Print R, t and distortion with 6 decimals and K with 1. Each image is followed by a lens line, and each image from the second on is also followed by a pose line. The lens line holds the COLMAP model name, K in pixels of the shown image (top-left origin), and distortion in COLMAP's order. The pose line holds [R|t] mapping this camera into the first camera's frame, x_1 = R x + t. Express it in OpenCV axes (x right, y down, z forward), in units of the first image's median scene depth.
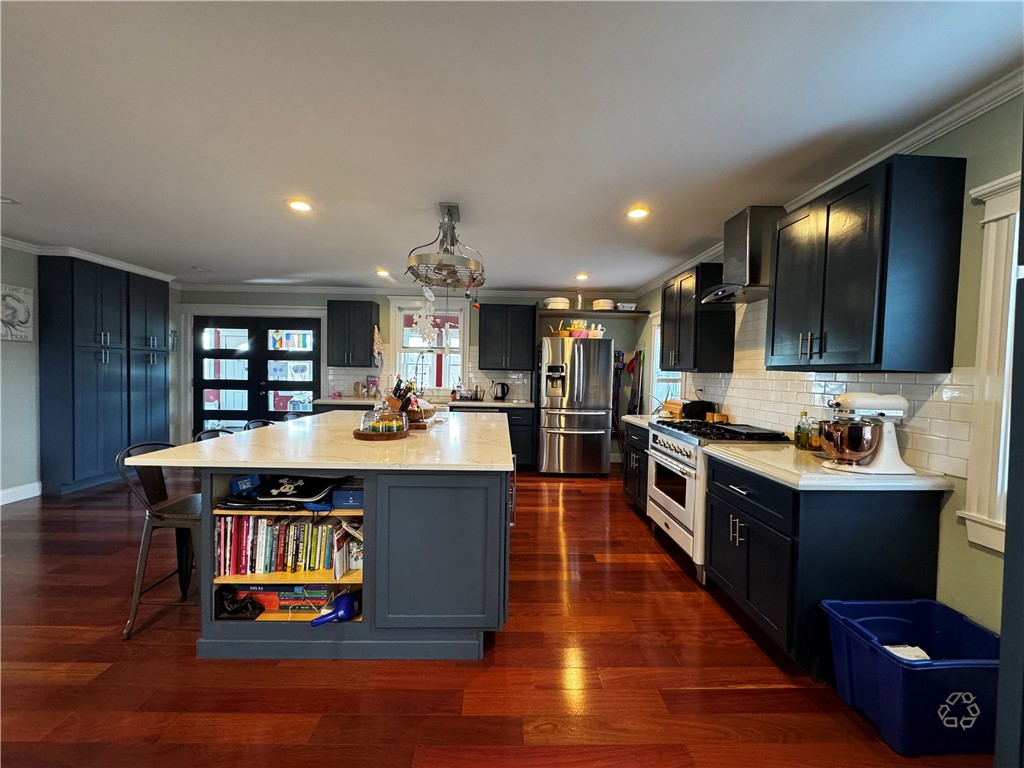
lens RADIAL K [[410.0, 0, 513.3], [0, 410.0, 383.5], [0, 0, 1]] dist [-0.000964, 0.000427]
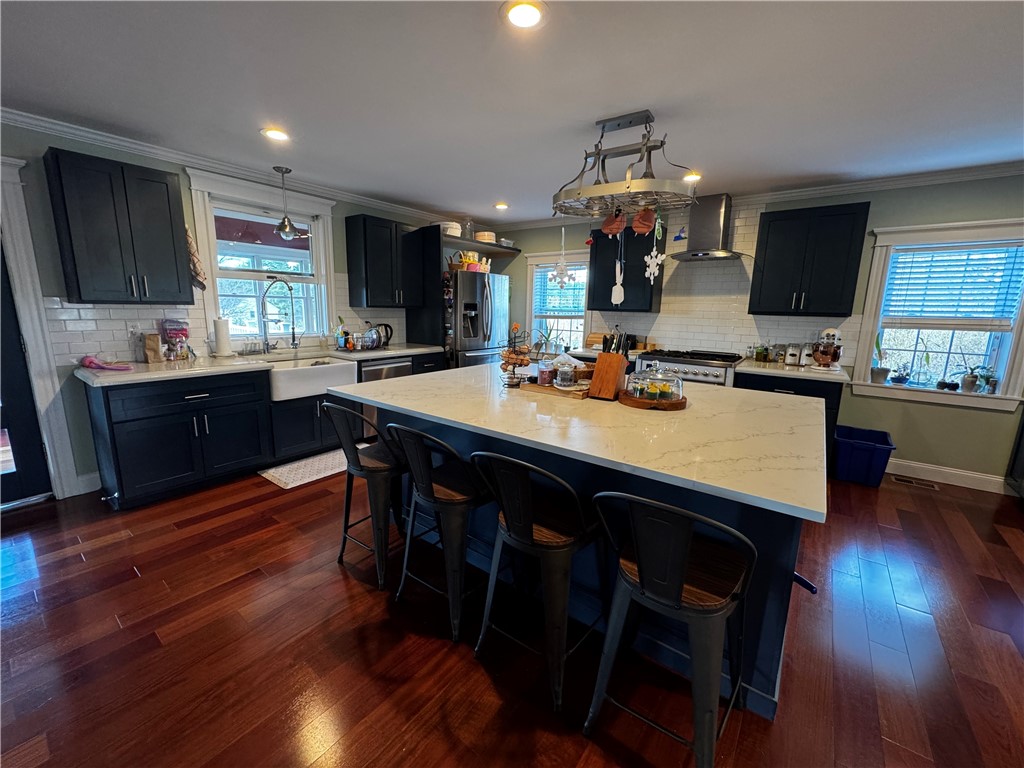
lens RADIAL K [[410.0, 0, 513.3], [0, 410.0, 383.5], [0, 0, 1]] dist [-0.000964, 0.000427]
pose [[0.613511, -0.152418, 0.774837, -0.541035], [0.012011, 0.982884, 0.183832, -0.032759], [-0.789595, -0.103477, 0.604841, 0.343712]]
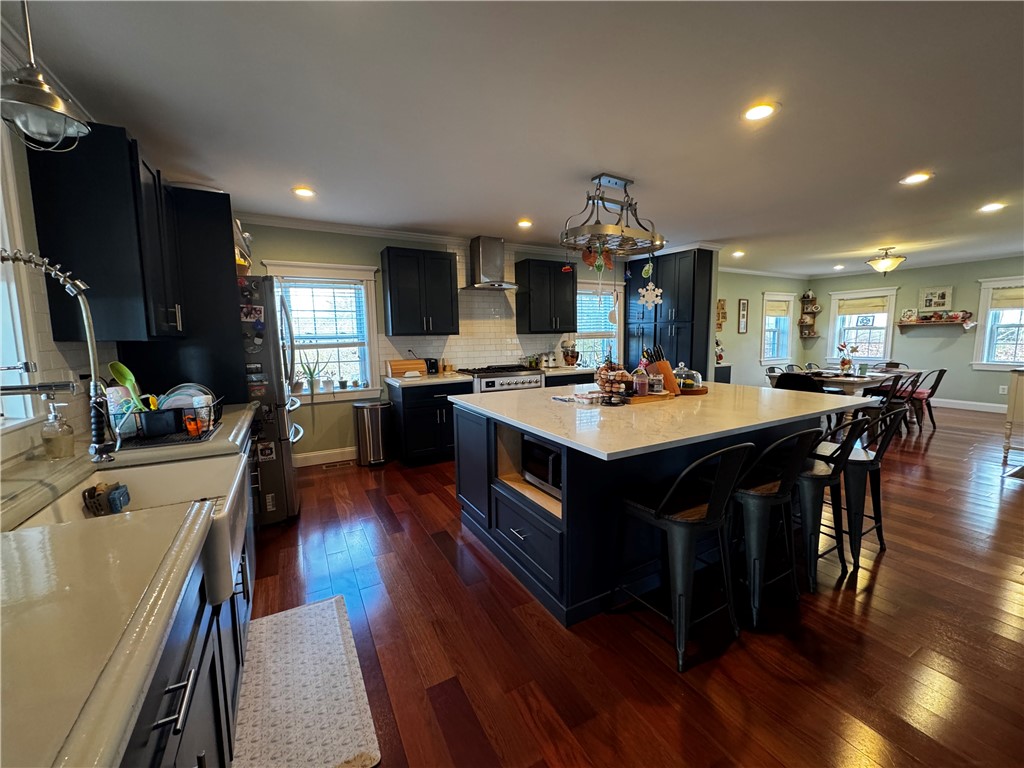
lens RADIAL K [[404.7, 0, 513.2], [0, 404.7, 381.5], [0, 0, 1]] dist [-0.000850, 0.000400]
pose [[-0.467989, -0.112765, 0.876510, -0.535273], [0.029469, 0.989283, 0.143008, -0.040931], [-0.883243, 0.092756, -0.459651, 0.965515]]
